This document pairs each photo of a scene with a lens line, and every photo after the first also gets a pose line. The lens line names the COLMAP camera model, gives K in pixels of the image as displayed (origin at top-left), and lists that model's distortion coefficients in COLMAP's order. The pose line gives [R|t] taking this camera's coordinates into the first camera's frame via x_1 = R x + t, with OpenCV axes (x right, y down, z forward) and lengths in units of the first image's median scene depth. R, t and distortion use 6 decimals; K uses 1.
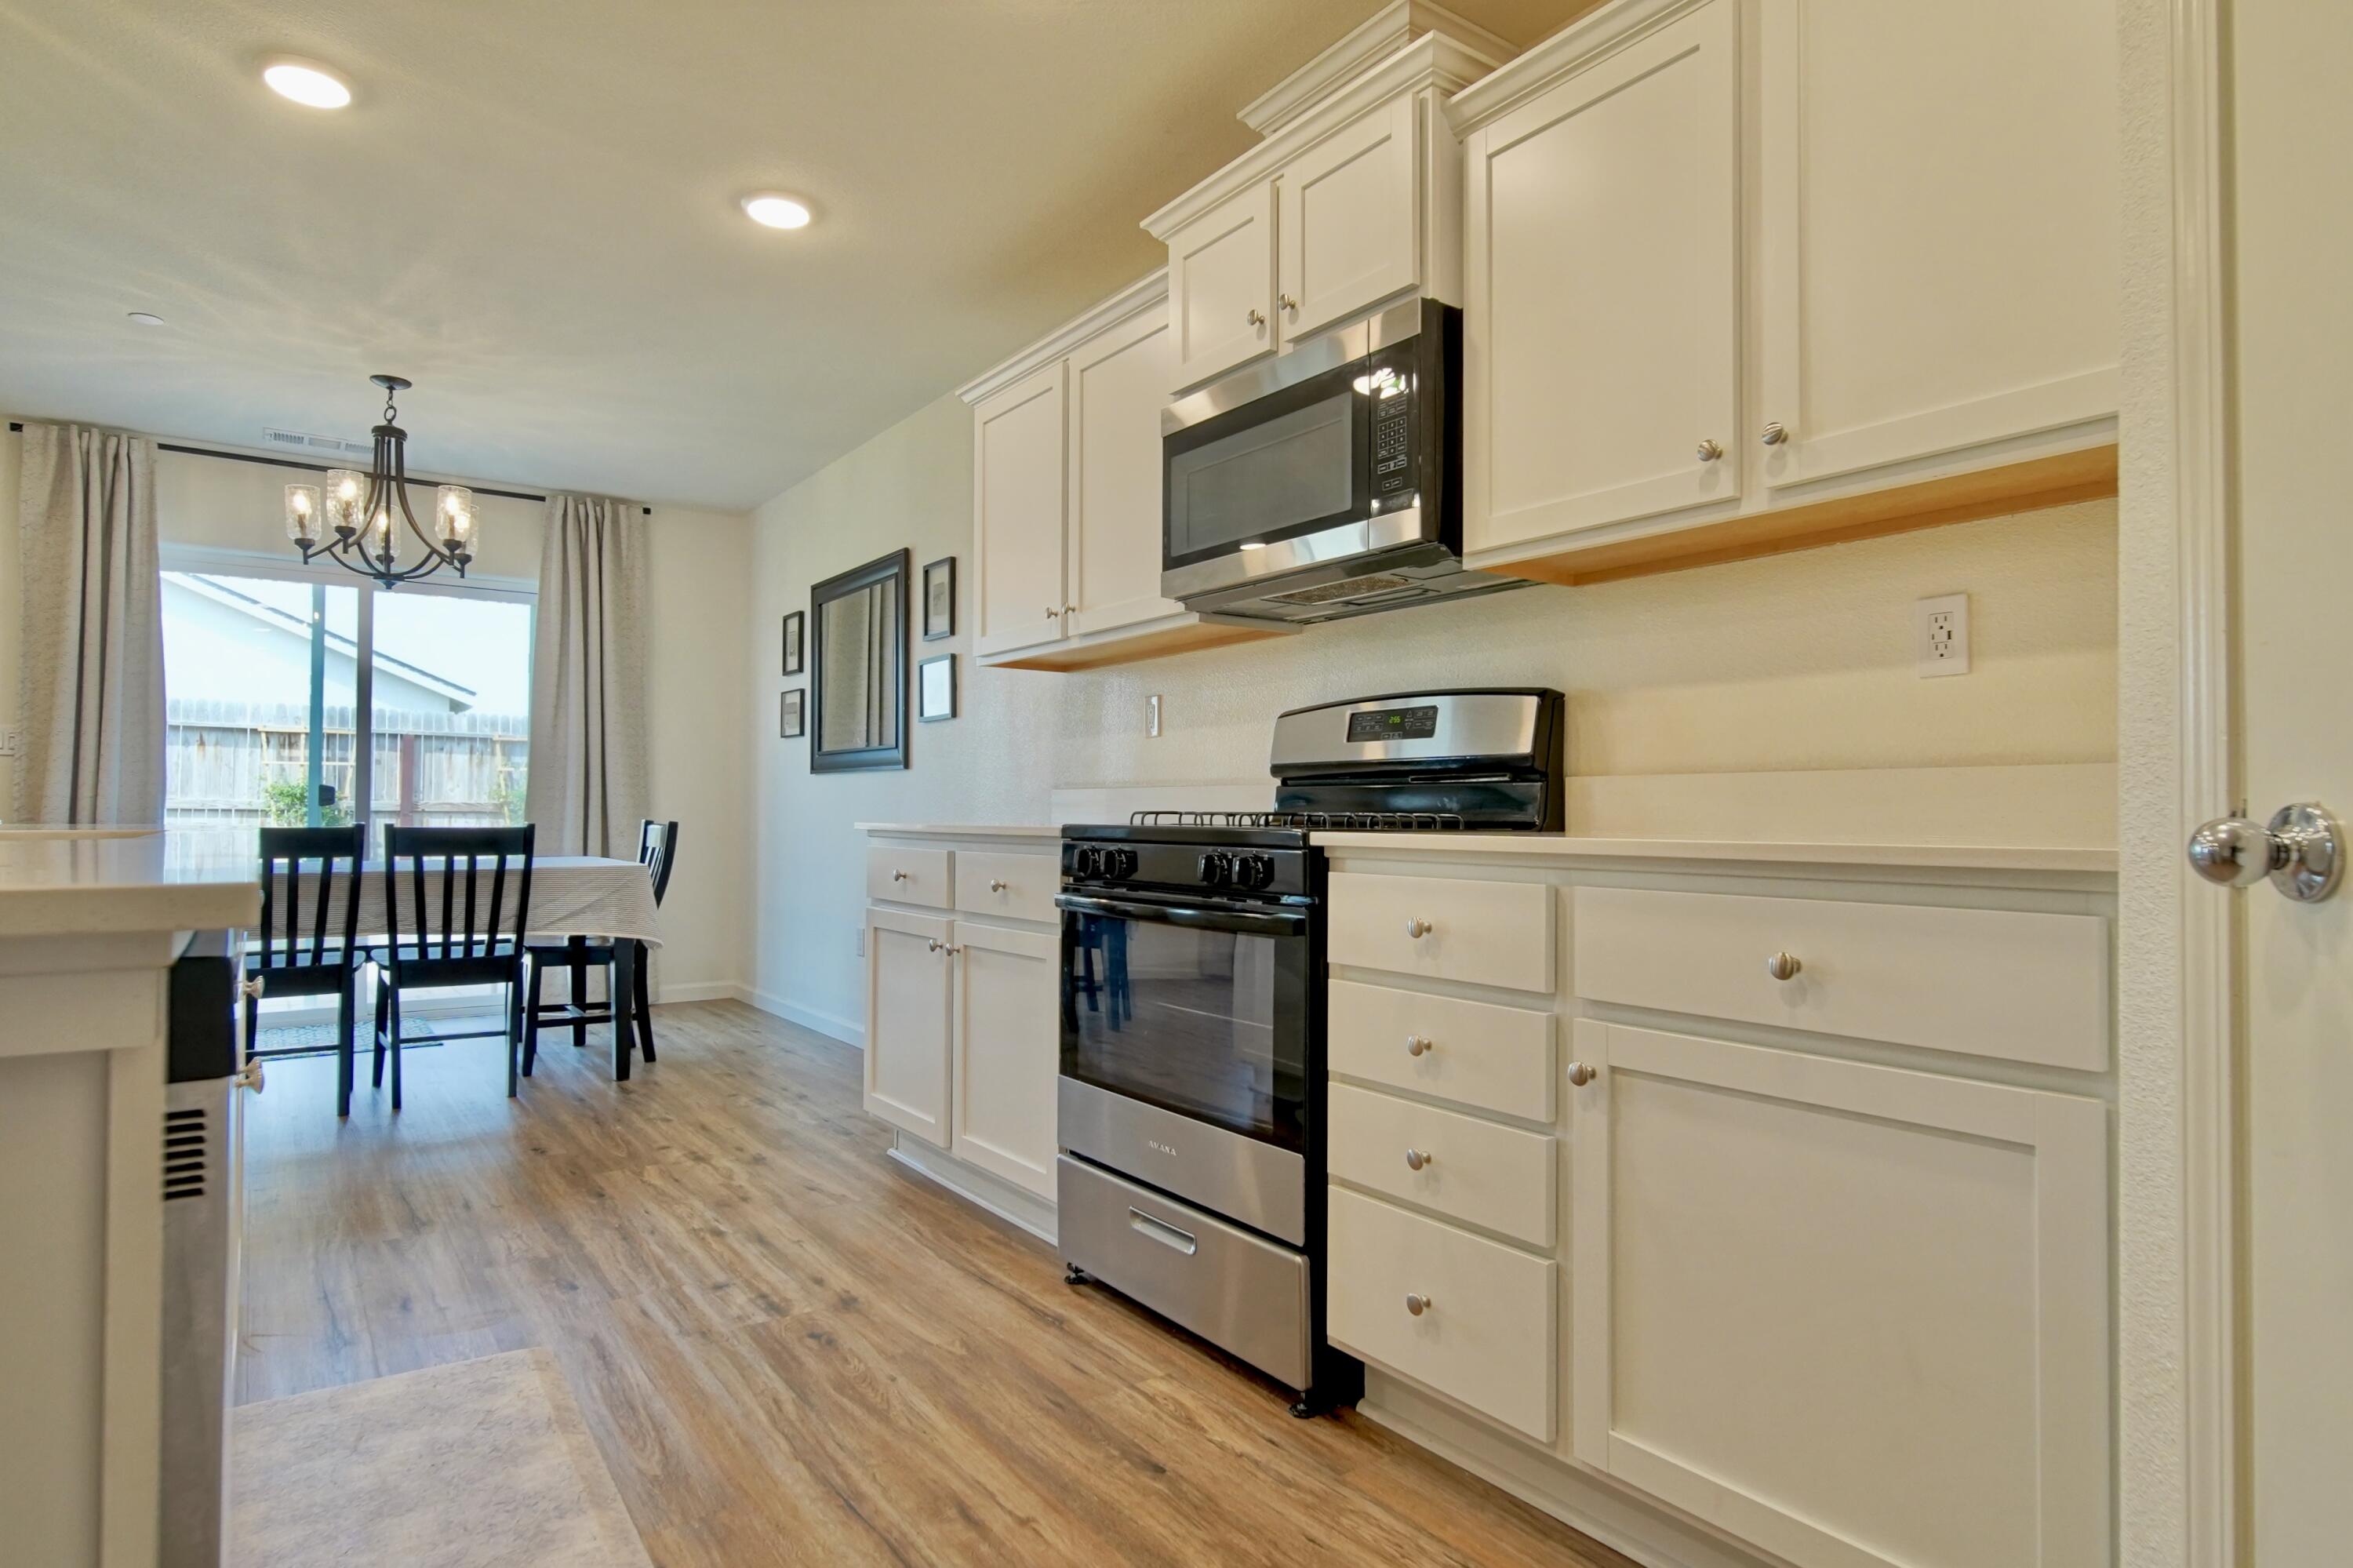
lens RADIAL K [[1275.1, 0, 1168.0], [0, 1275.1, 788.1], [0, 0, 1]] dist [0.002191, -0.000344]
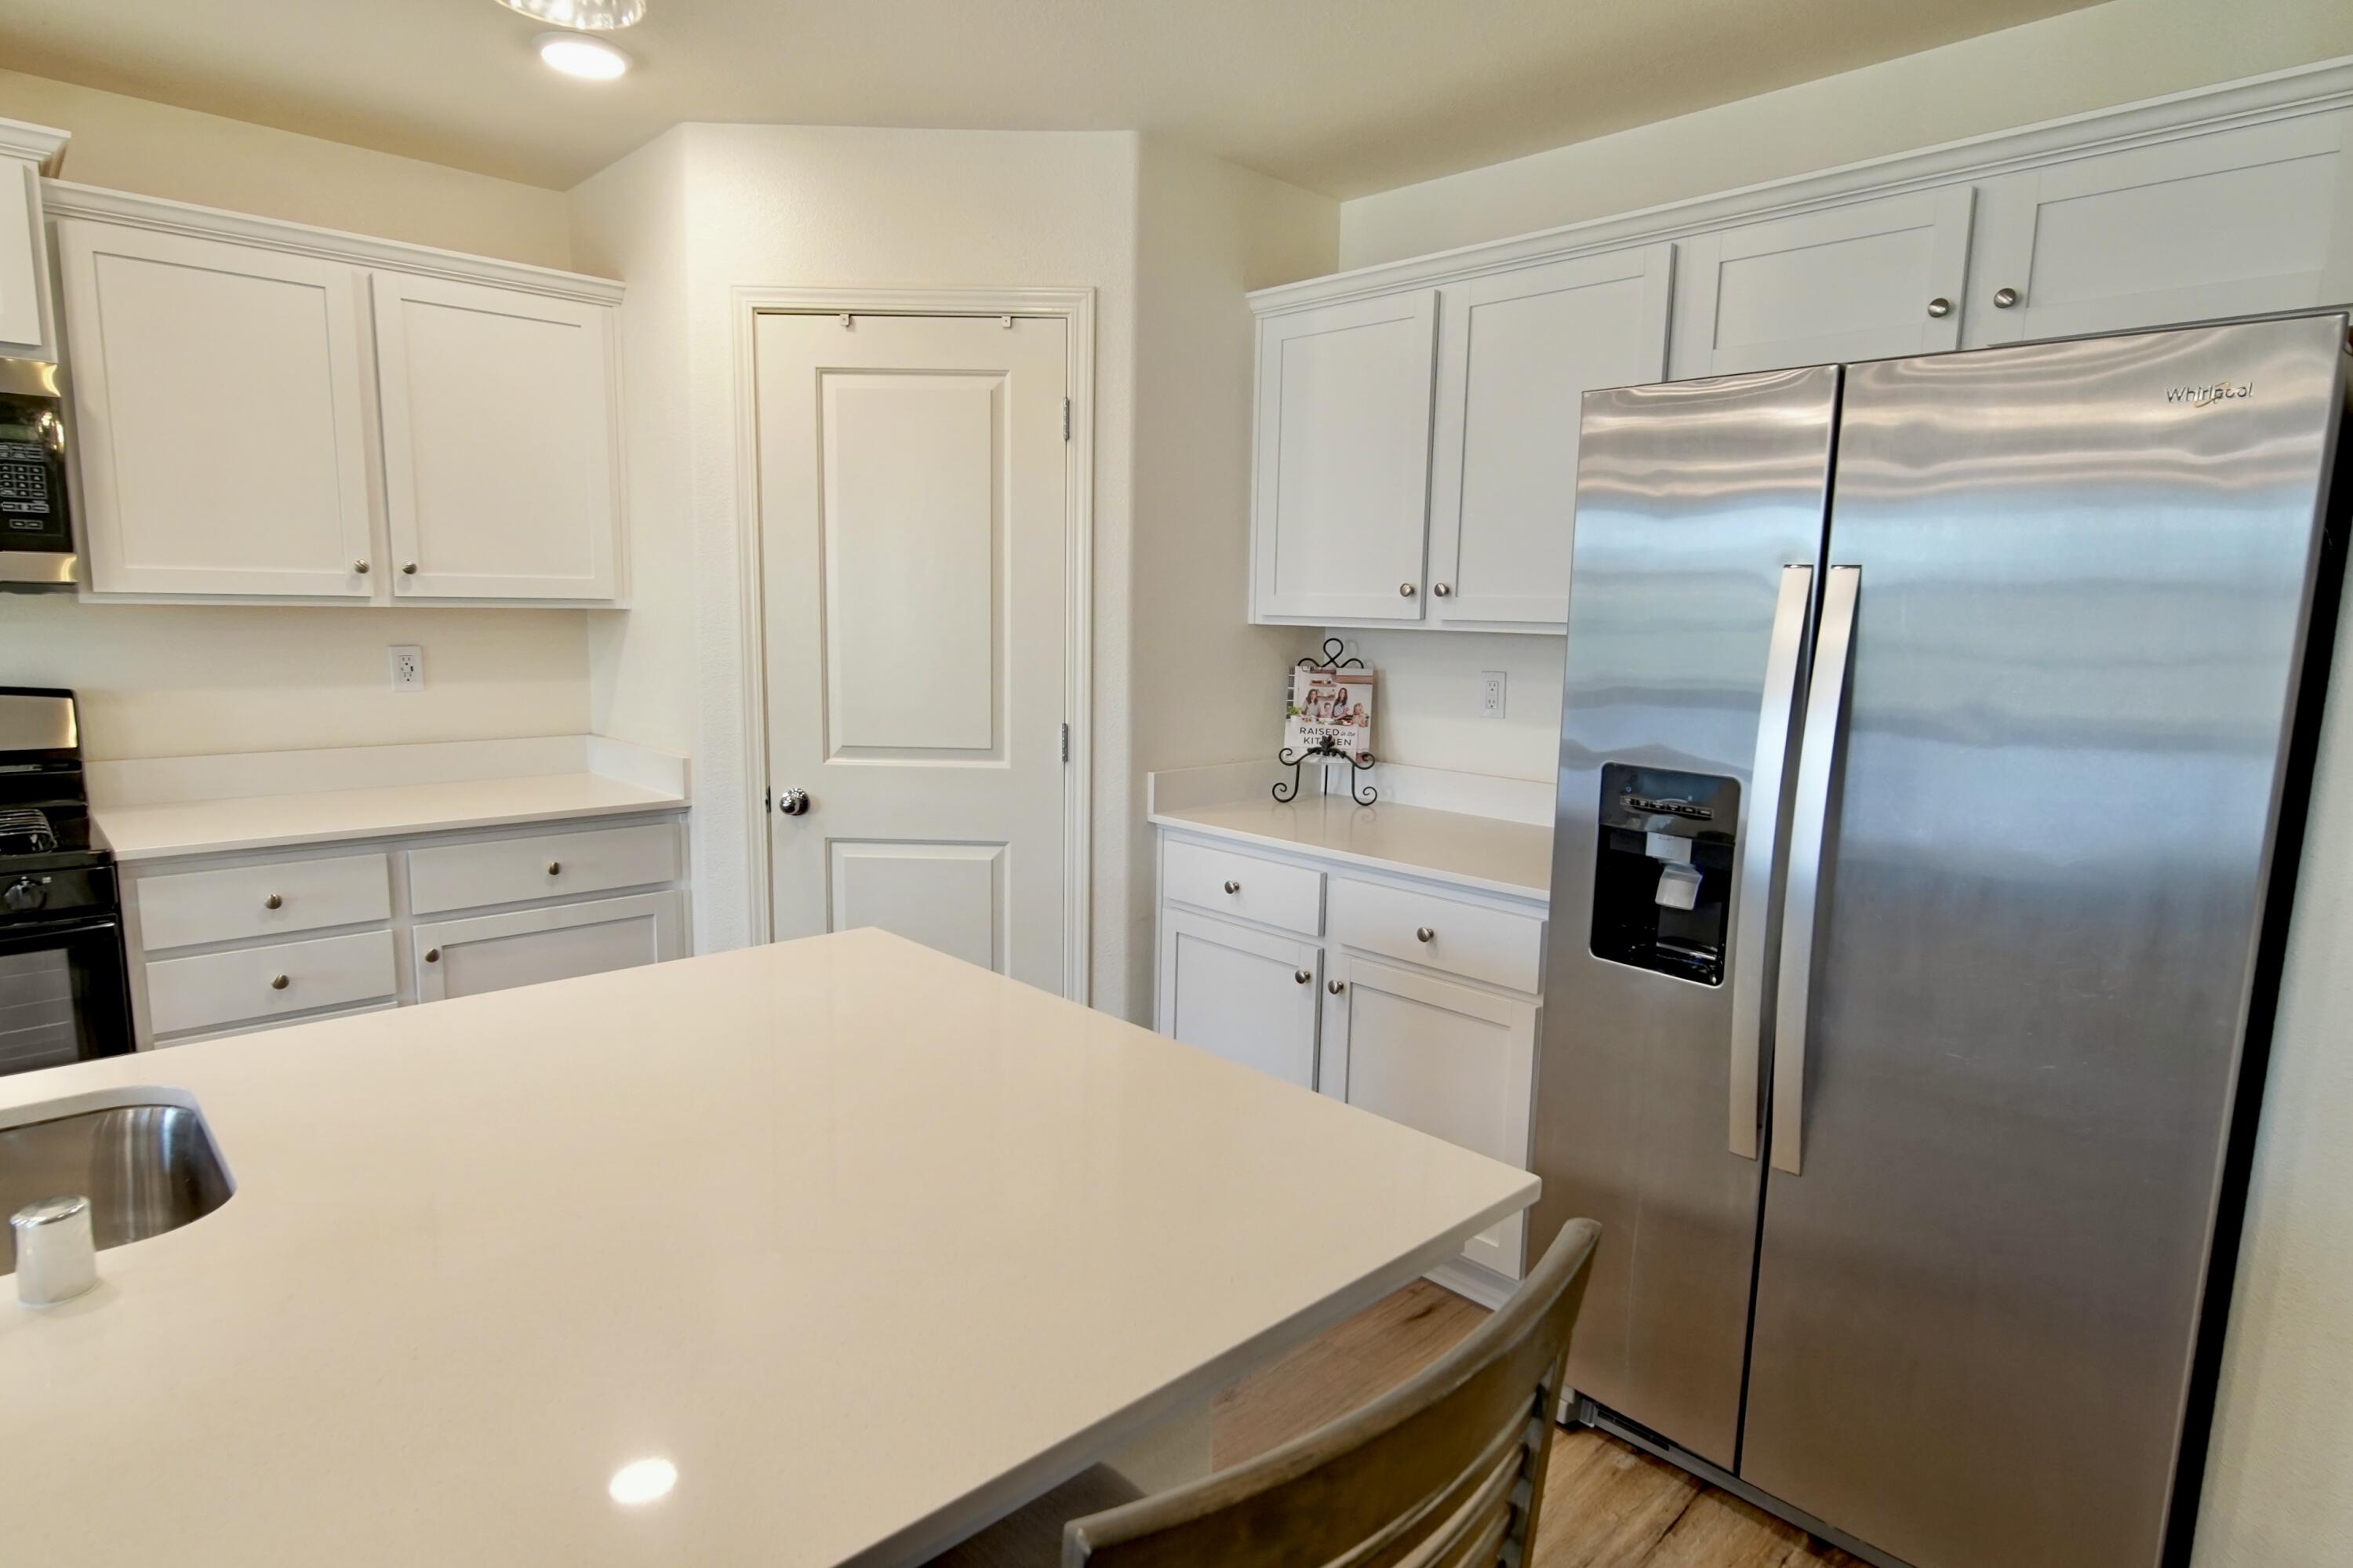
lens RADIAL K [[1275.1, 0, 1168.0], [0, 1275.1, 788.1], [0, 0, 1]] dist [0.002191, -0.000344]
pose [[-0.138925, -0.151969, 0.978573, -0.978017], [-0.039426, 0.988221, 0.147870, -0.197867], [-0.989518, -0.018039, -0.143280, 0.167857]]
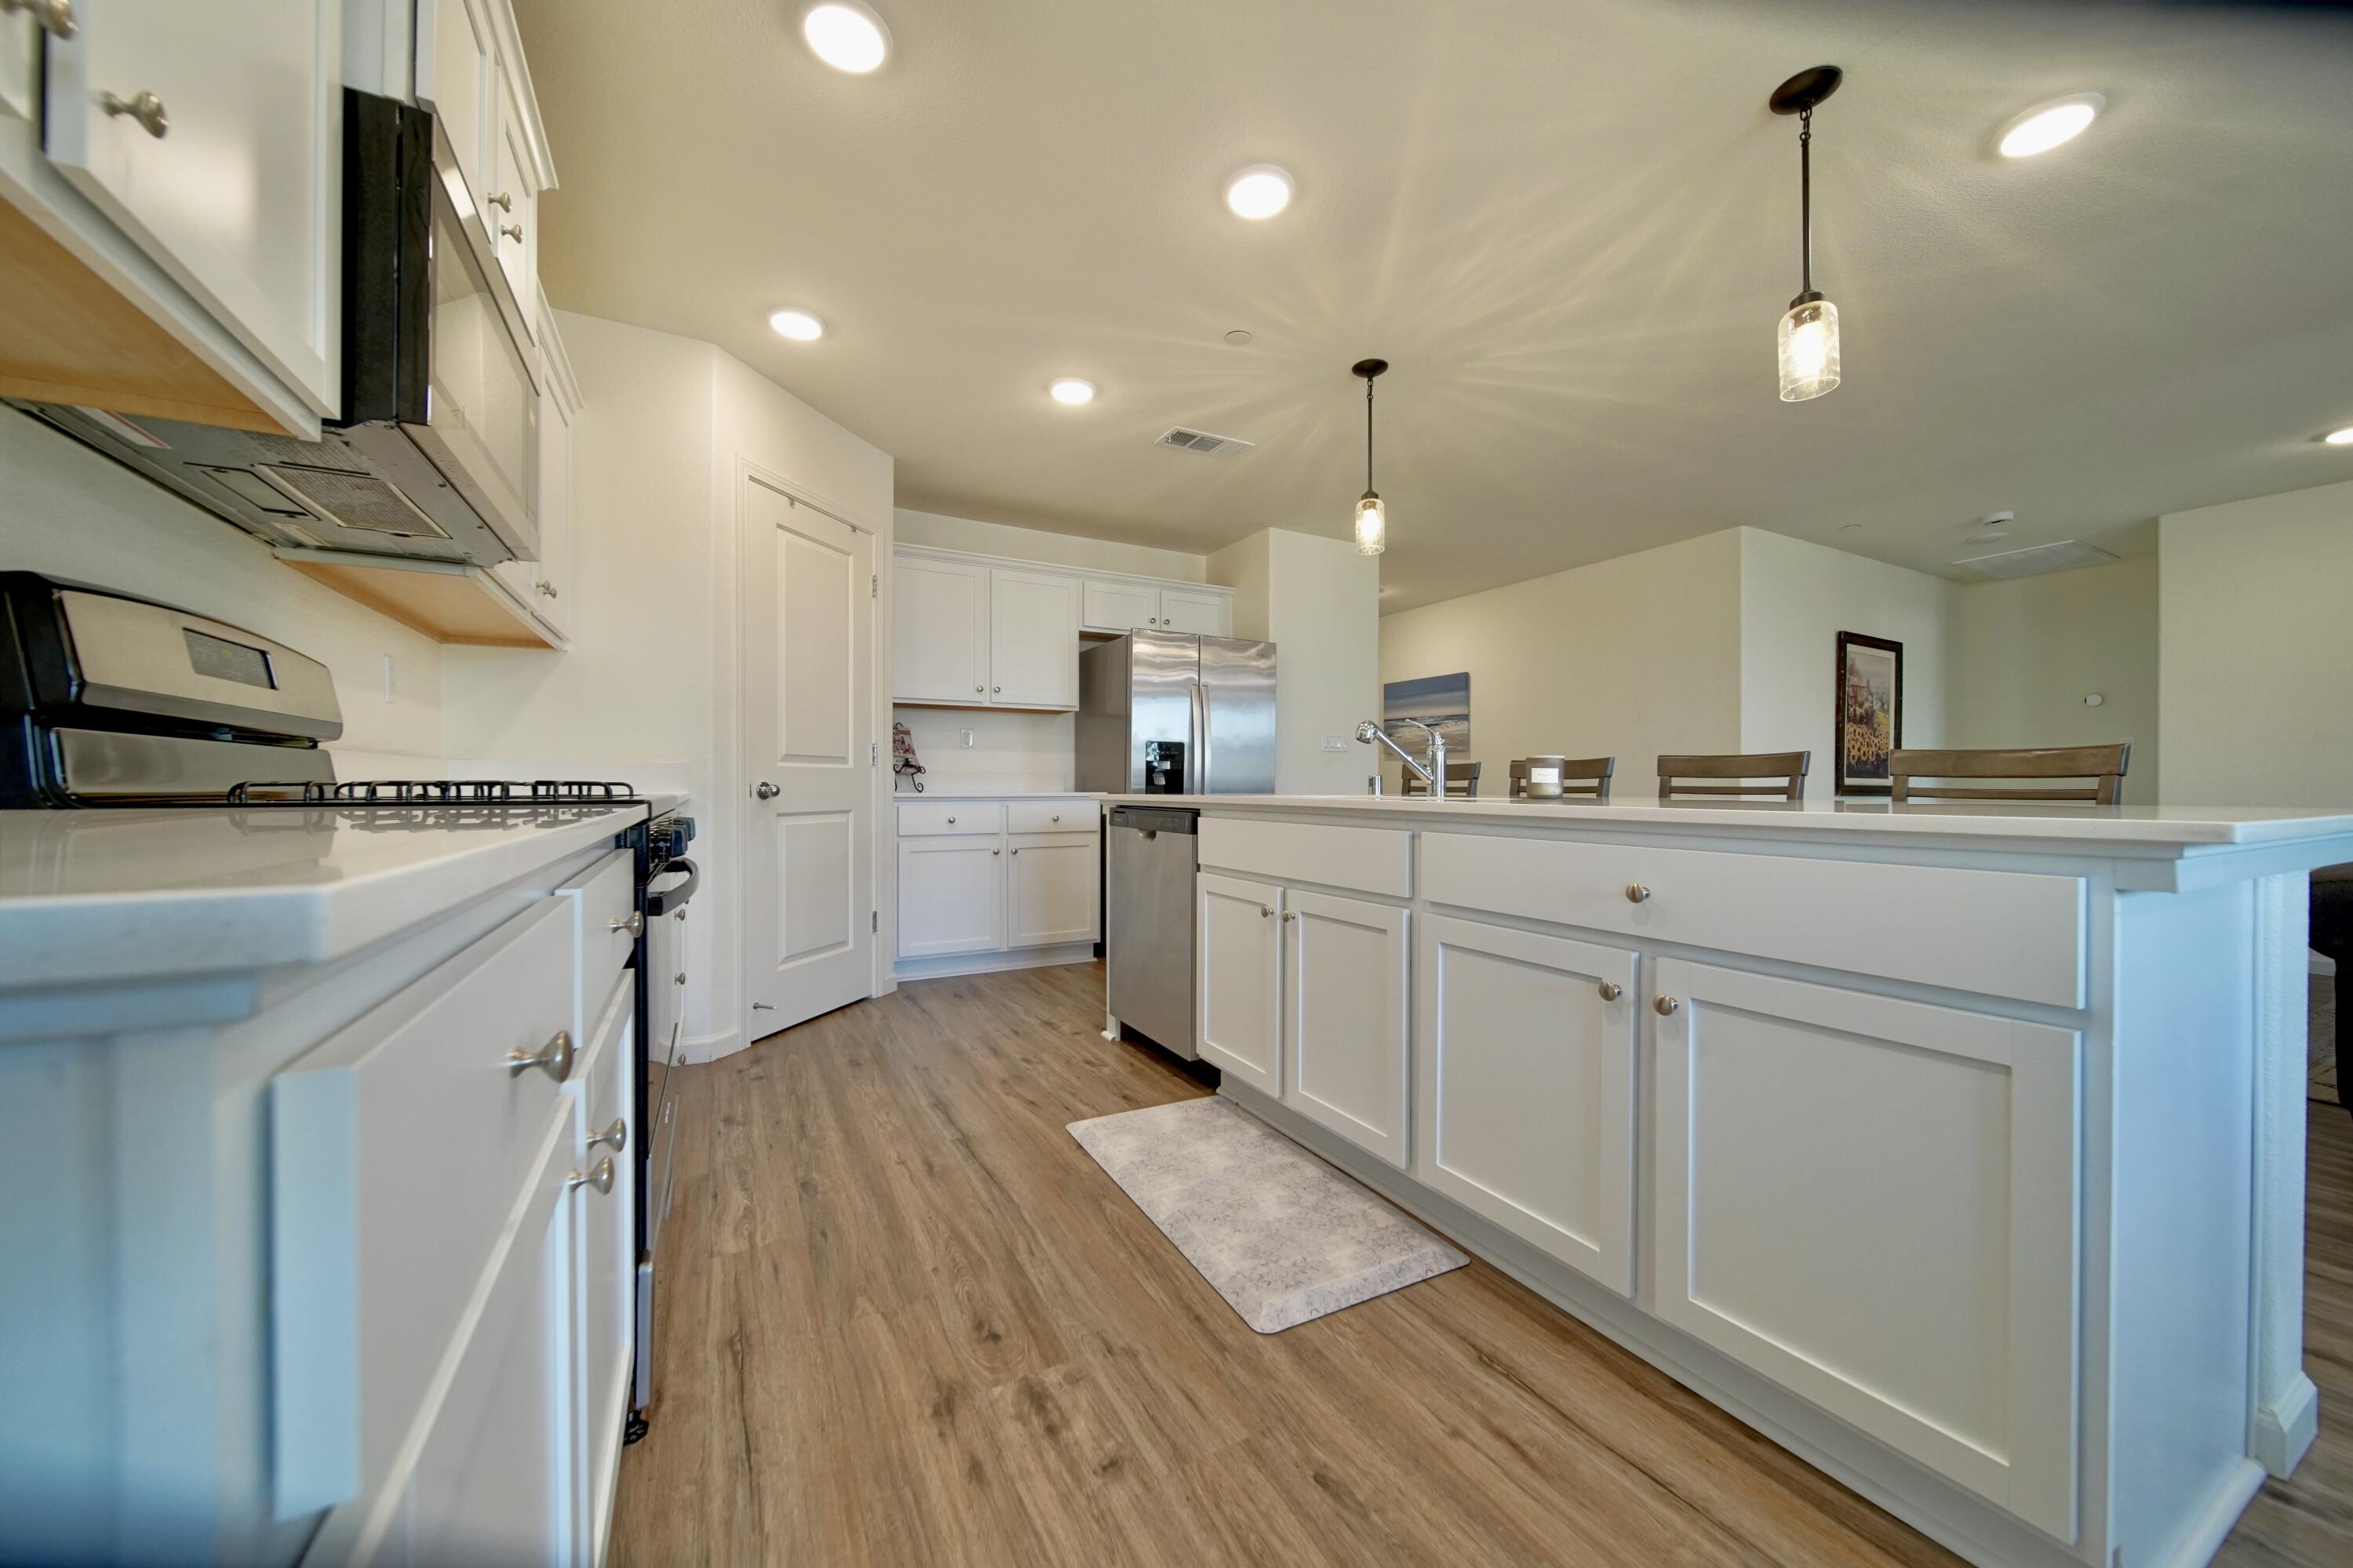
lens RADIAL K [[841.2, 0, 1176.5], [0, 841.2, 784.0], [0, 0, 1]] dist [0.000559, 0.000023]
pose [[-0.992947, -0.008515, 0.118250, -0.464097], [-0.011190, 0.999696, -0.021976, 0.028526], [-0.118027, -0.023144, -0.992741, 1.554012]]
